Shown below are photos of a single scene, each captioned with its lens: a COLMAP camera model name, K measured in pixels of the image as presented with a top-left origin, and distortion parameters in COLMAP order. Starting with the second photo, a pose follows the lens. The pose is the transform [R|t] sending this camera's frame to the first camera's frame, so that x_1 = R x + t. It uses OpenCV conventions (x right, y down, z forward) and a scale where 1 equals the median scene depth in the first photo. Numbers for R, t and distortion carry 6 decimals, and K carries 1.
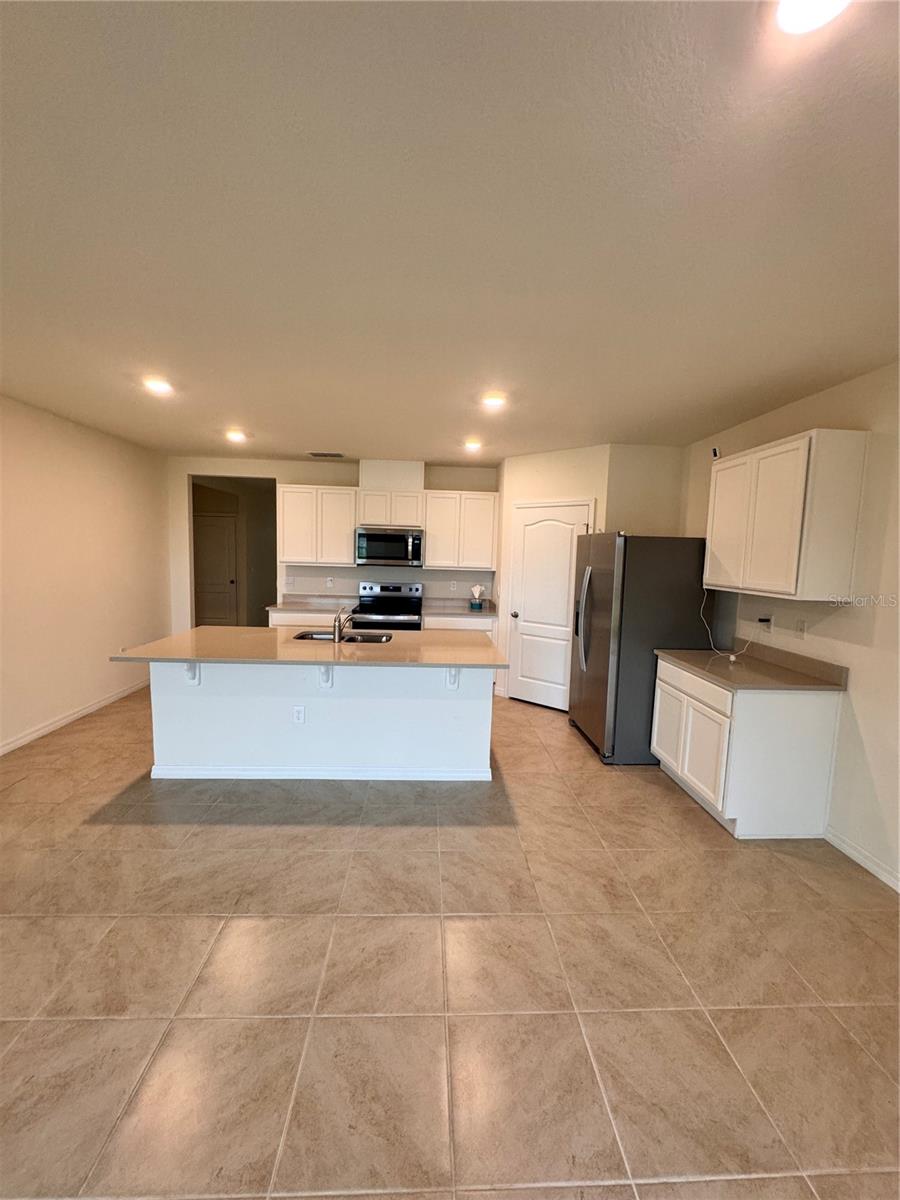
lens RADIAL K [[477.8, 0, 448.2], [0, 477.8, 593.7], [0, 0, 1]] dist [-0.004906, 0.000115]
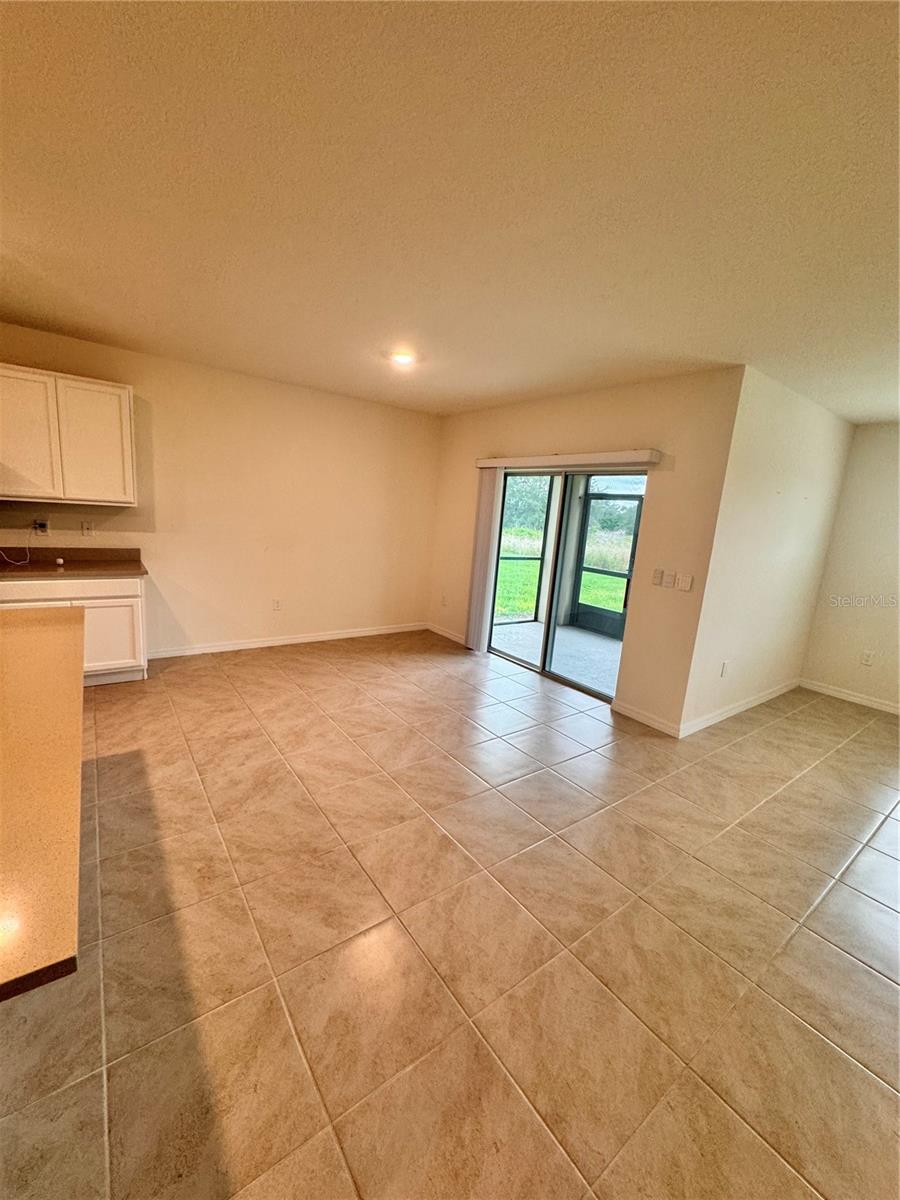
lens RADIAL K [[477.8, 0, 448.5], [0, 477.8, 599.6], [0, 0, 1]] dist [-0.004906, 0.000115]
pose [[-0.550241, -0.227775, 0.803339, -0.812785], [-0.021831, 0.965671, 0.258849, -0.087579], [-0.834720, 0.124891, -0.536325, 0.807052]]
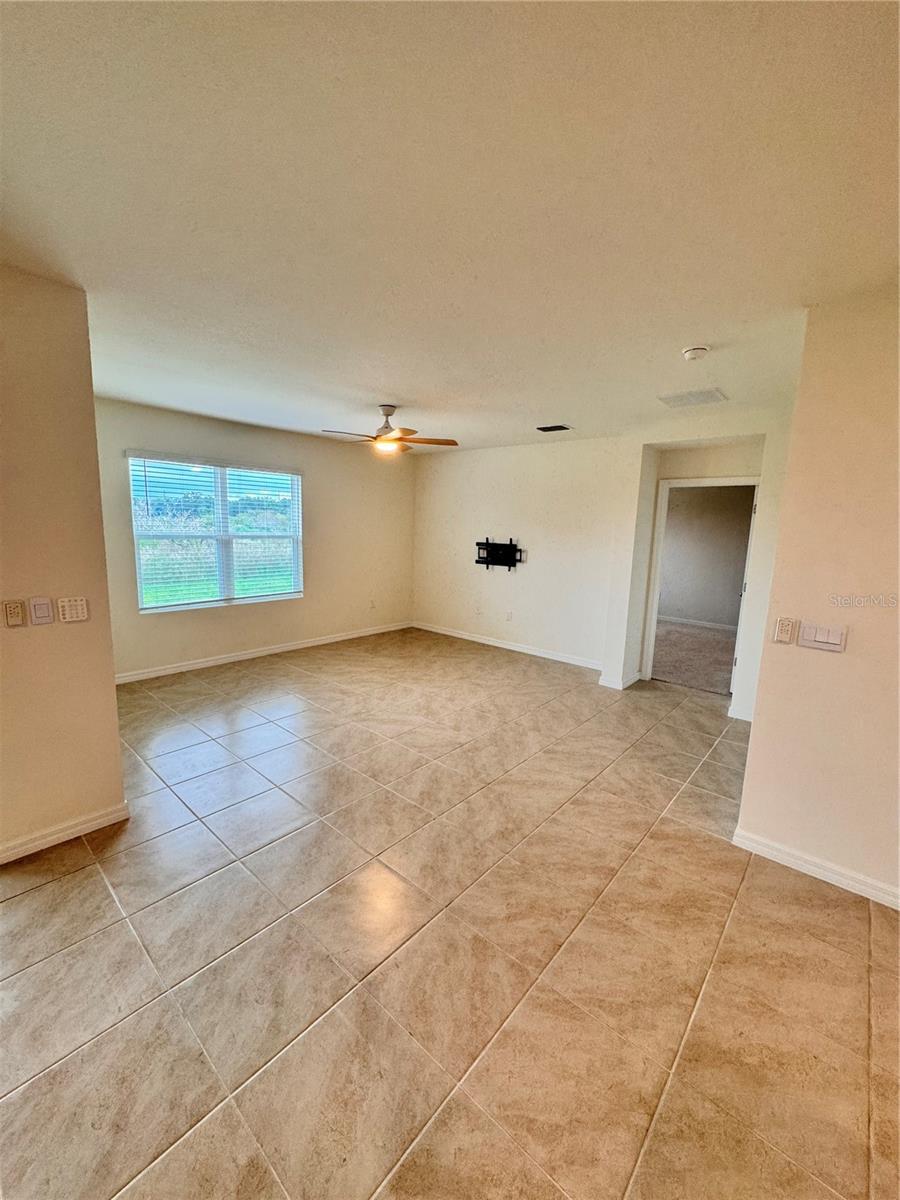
lens RADIAL K [[477.8, 0, 451.5], [0, 477.8, 595.7], [0, 0, 1]] dist [-0.004906, 0.000115]
pose [[-0.693664, 0.058028, -0.717957, -0.132051], [-0.110868, 0.976270, 0.186023, -0.074169], [0.711715, 0.208636, -0.670770, 0.657584]]
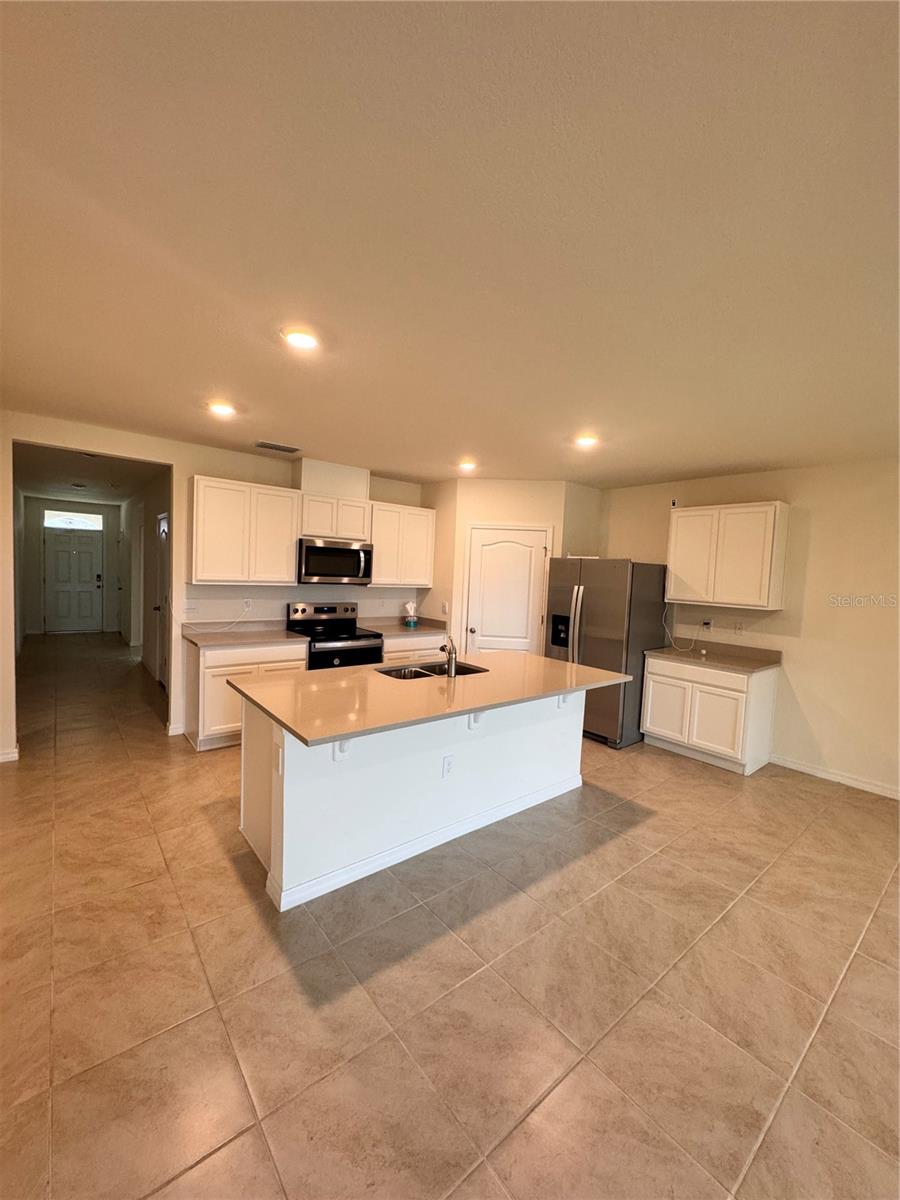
lens RADIAL K [[477.8, 0, 450.3], [0, 477.8, 595.1], [0, 0, 1]] dist [-0.004906, 0.000115]
pose [[0.803517, -0.025388, 0.594740, -0.797649], [0.030694, 0.999528, 0.001198, -0.054701], [-0.594490, 0.017292, 0.803917, 0.296028]]
